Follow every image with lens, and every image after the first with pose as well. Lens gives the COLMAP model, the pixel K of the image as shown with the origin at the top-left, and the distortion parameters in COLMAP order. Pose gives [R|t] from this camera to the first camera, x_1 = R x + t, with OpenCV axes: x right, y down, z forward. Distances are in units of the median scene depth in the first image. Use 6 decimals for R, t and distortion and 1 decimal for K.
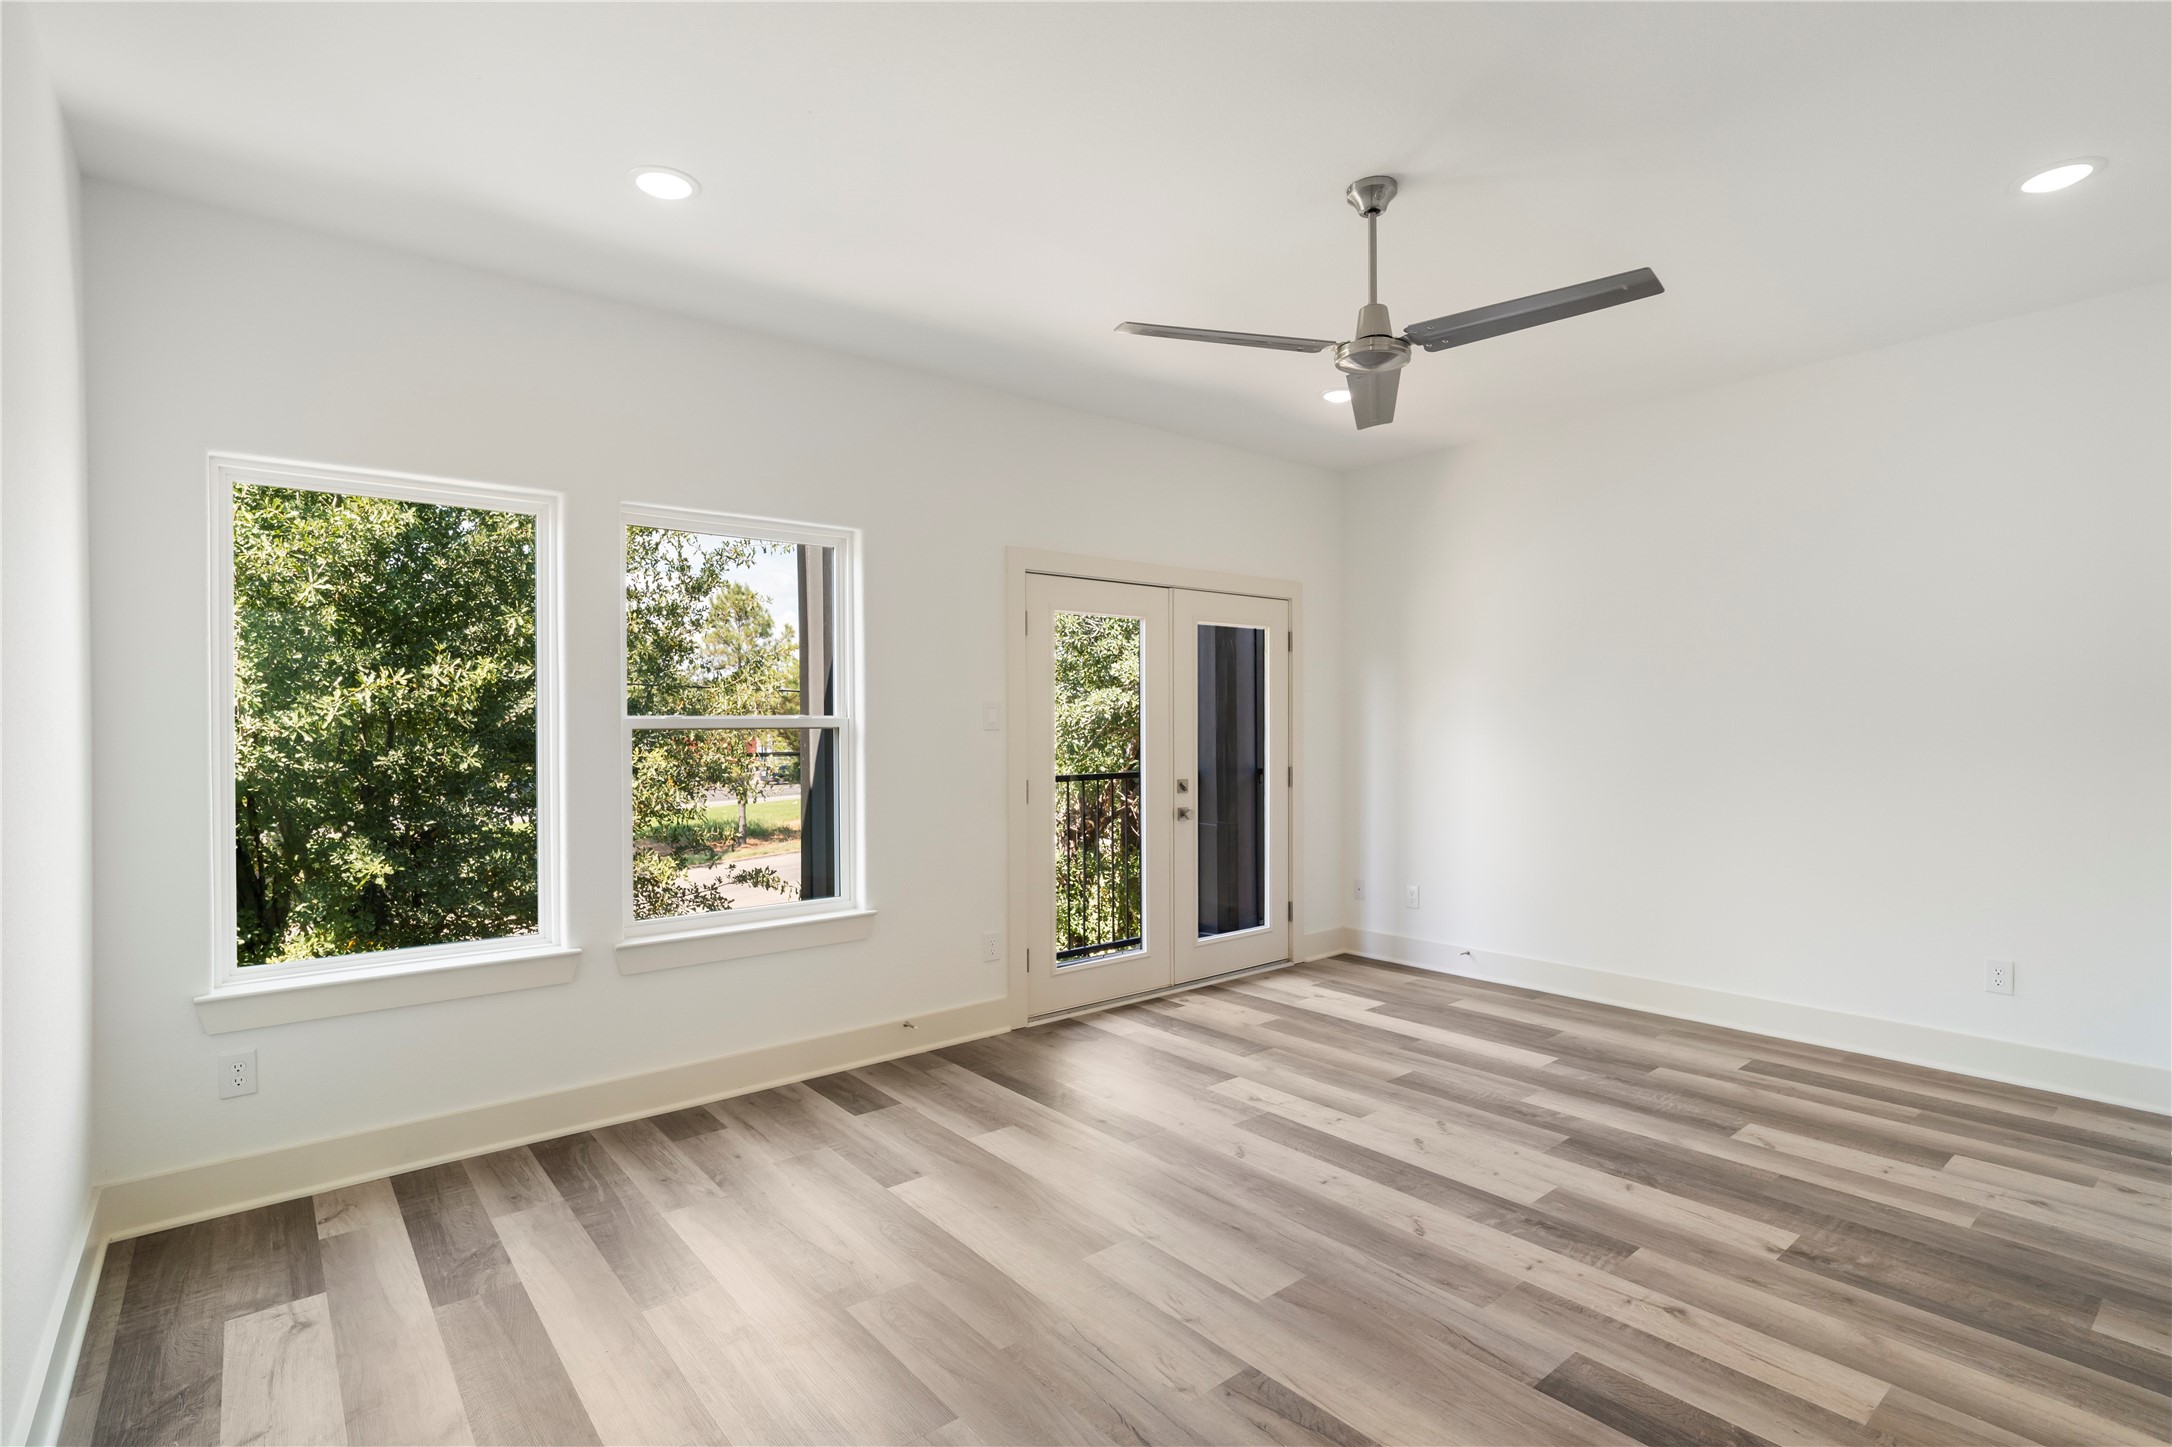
lens RADIAL K [[1032.6, 0, 1087.6], [0, 1032.6, 718.9], [0, 0, 1]] dist [-0.017929, 0.008844]
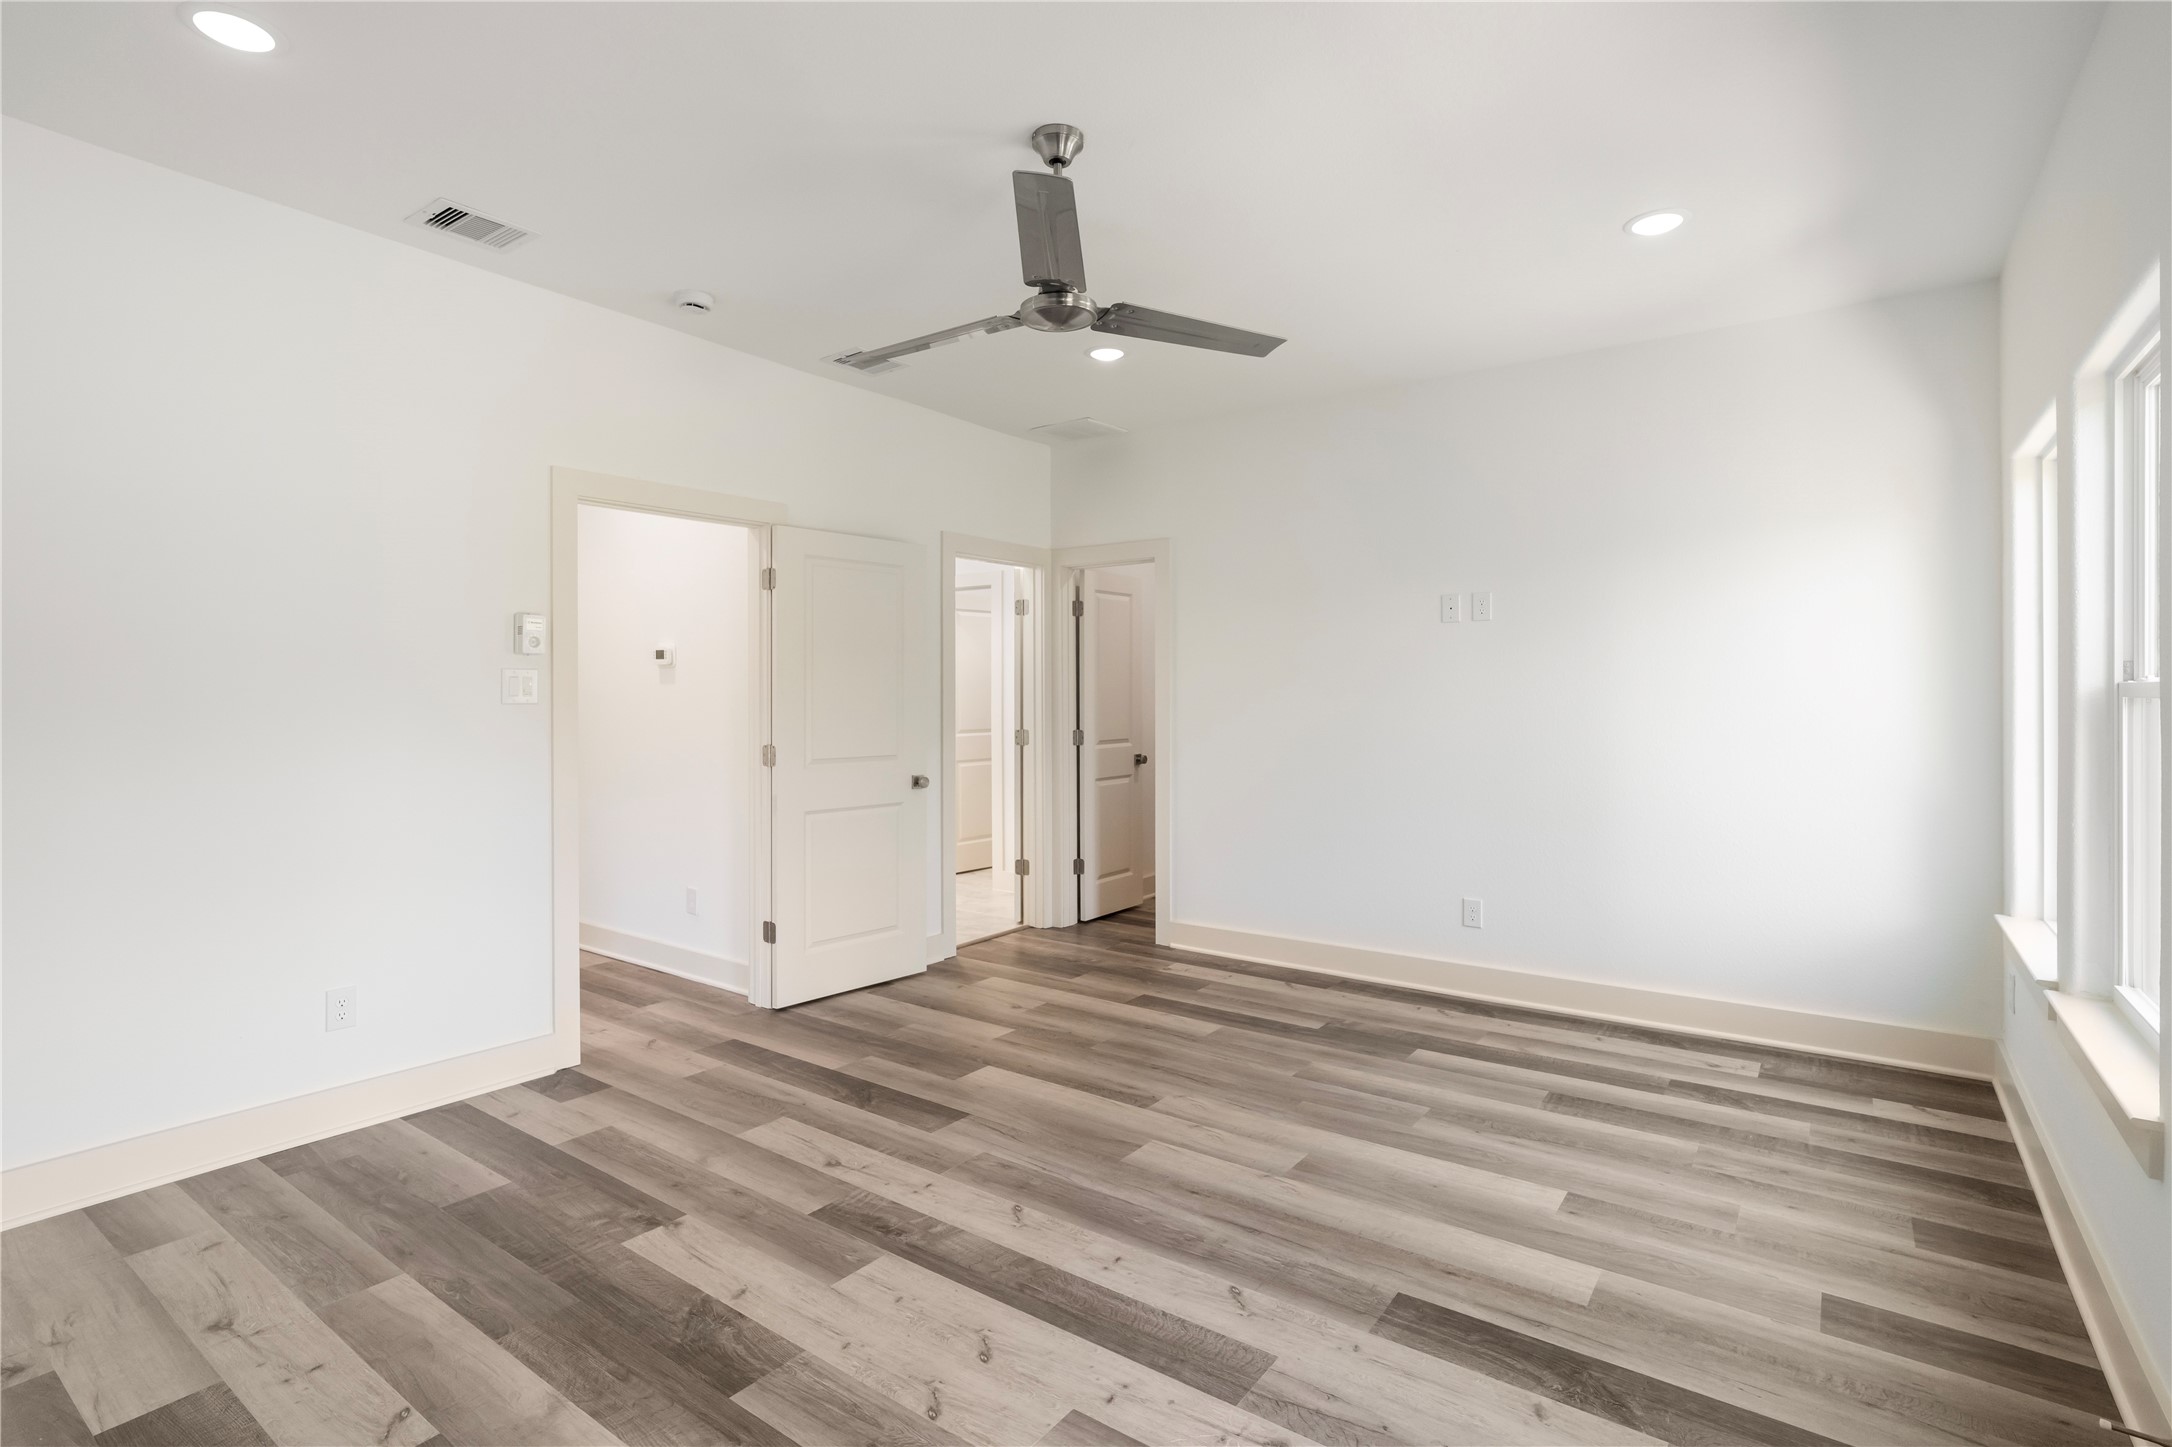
lens RADIAL K [[1032.6, 0, 1087.6], [0, 1032.6, 718.9], [0, 0, 1]] dist [-0.017929, 0.008844]
pose [[-0.965336, 0.012507, -0.260709, 0.507864], [0.006859, 0.999722, 0.022565, 0.005015], [0.260919, 0.019994, -0.965154, 1.954658]]
